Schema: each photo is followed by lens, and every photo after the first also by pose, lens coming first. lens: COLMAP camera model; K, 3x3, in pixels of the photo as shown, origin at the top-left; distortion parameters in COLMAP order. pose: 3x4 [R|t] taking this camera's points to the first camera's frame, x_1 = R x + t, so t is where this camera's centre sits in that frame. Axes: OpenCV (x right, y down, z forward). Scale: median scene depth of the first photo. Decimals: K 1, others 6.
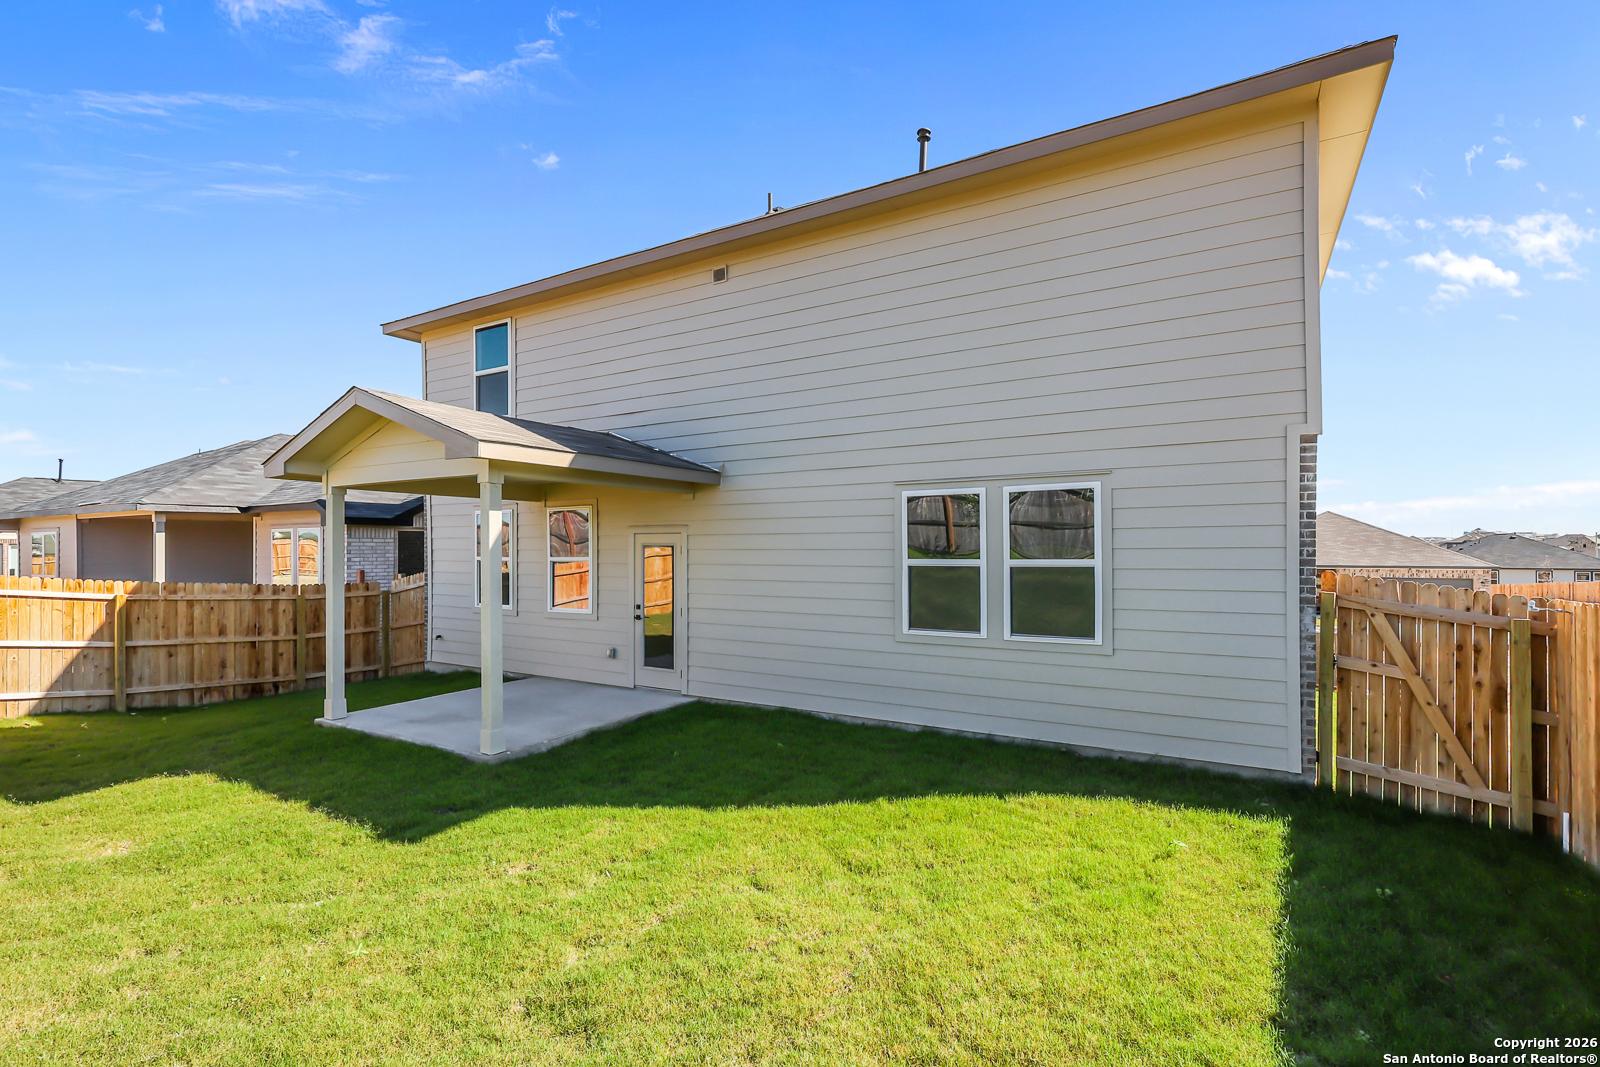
lens RADIAL K [[734.0, 0, 791.1], [0, 734.0, 540.4], [0, 0, 1]] dist [-0.005101, 0.002278]
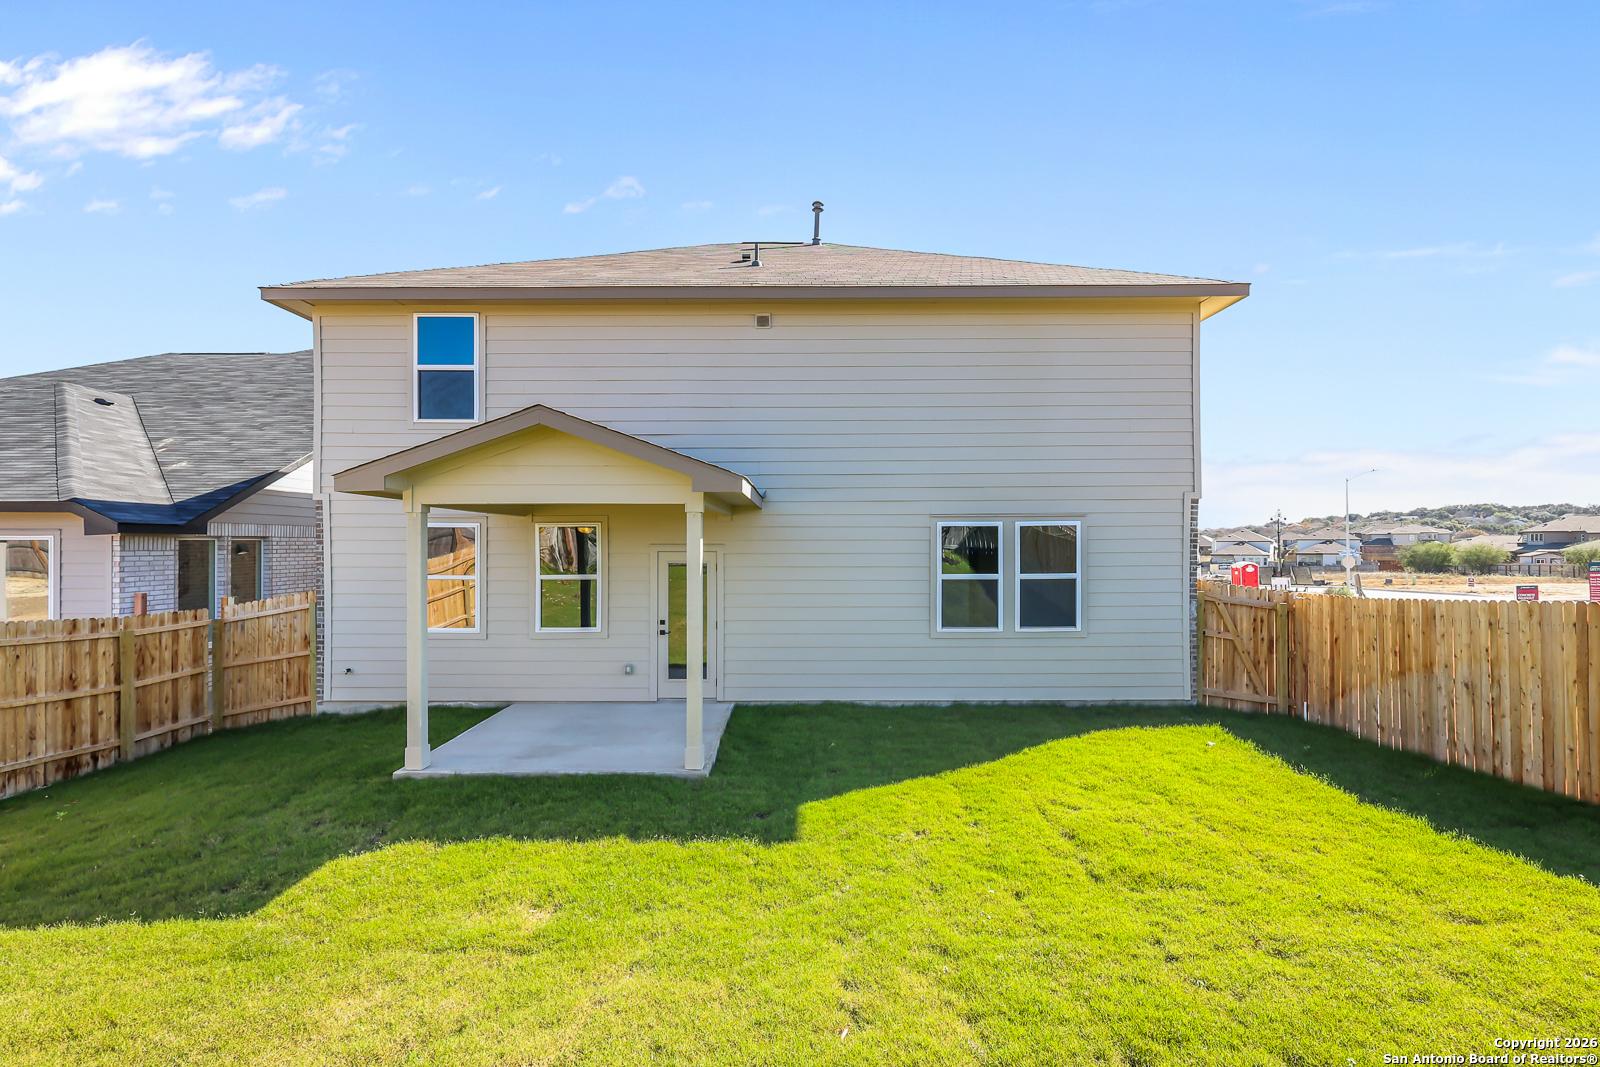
lens RADIAL K [[734.0, 0, 795.3], [0, 734.0, 539.1], [0, 0, 1]] dist [-0.005101, 0.002278]
pose [[0.857254, 0.004019, 0.514878, -0.727066], [-0.005634, 0.999983, 0.001574, -0.037139], [-0.514863, -0.004250, 0.857262, 0.017346]]
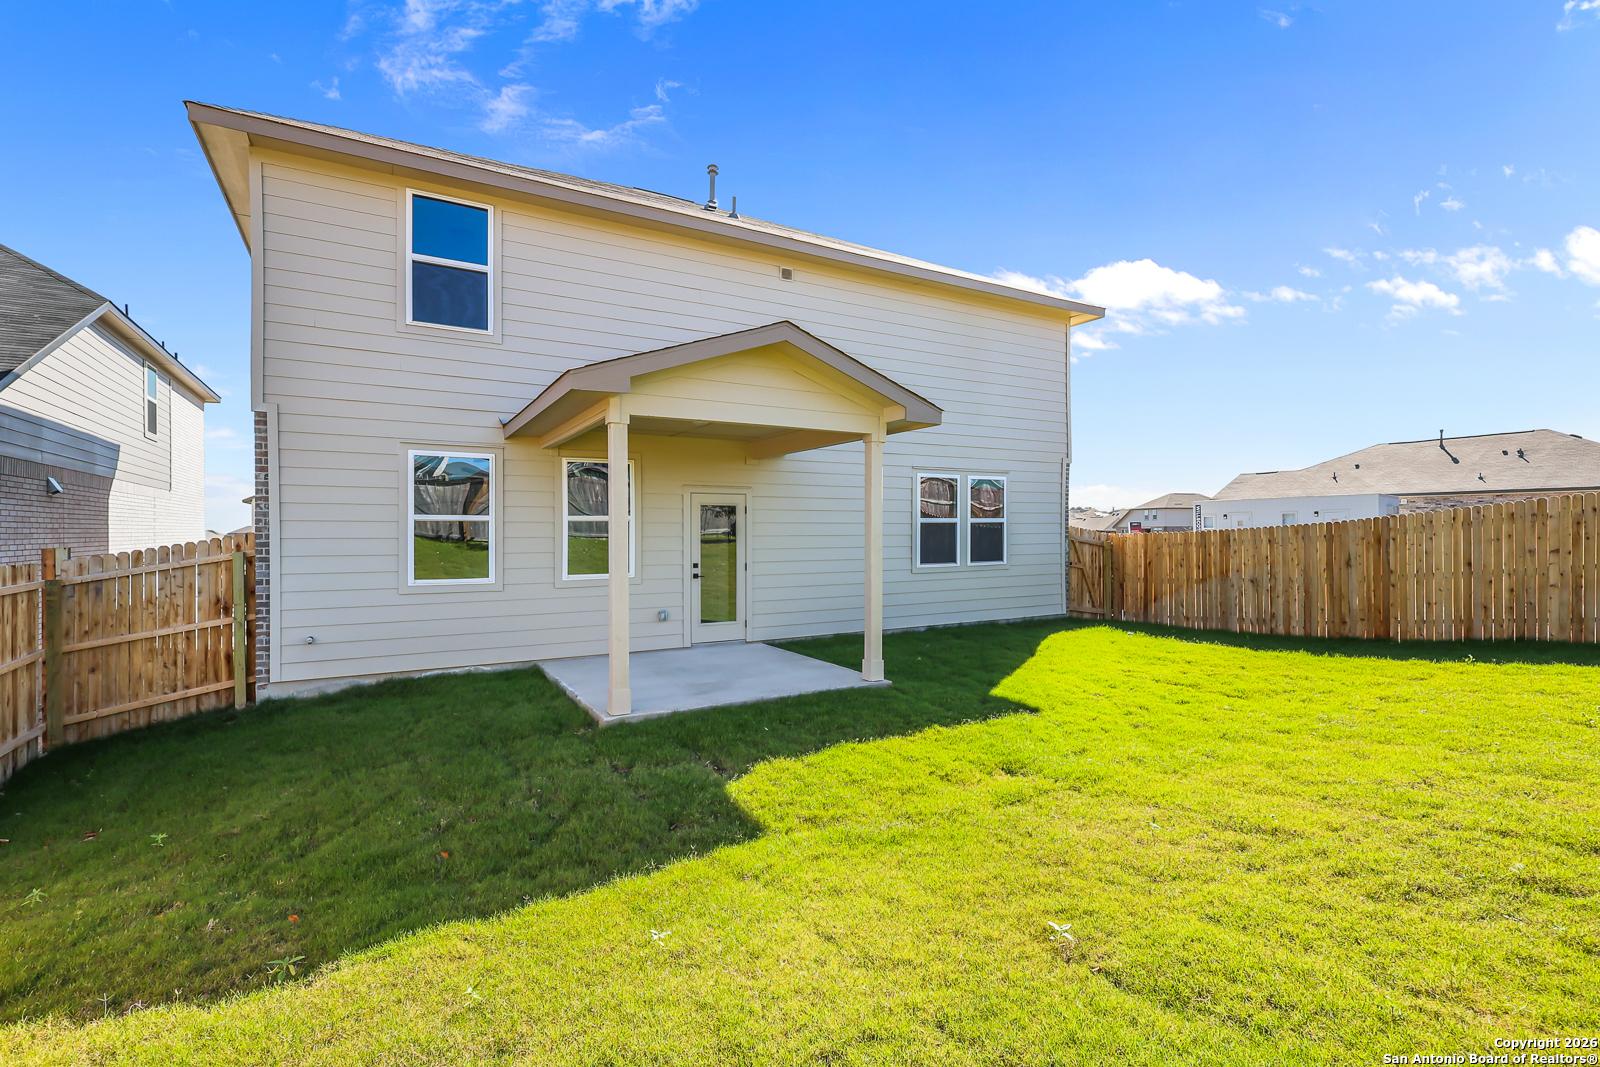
lens RADIAL K [[734.0, 0, 792.2], [0, 734.0, 532.7], [0, 0, 1]] dist [-0.005101, 0.002278]
pose [[0.482097, -0.000793, 0.876117, -1.286629], [-0.006374, 0.999970, 0.004413, 0.049834], [-0.876094, -0.007712, 0.482078, 0.495009]]
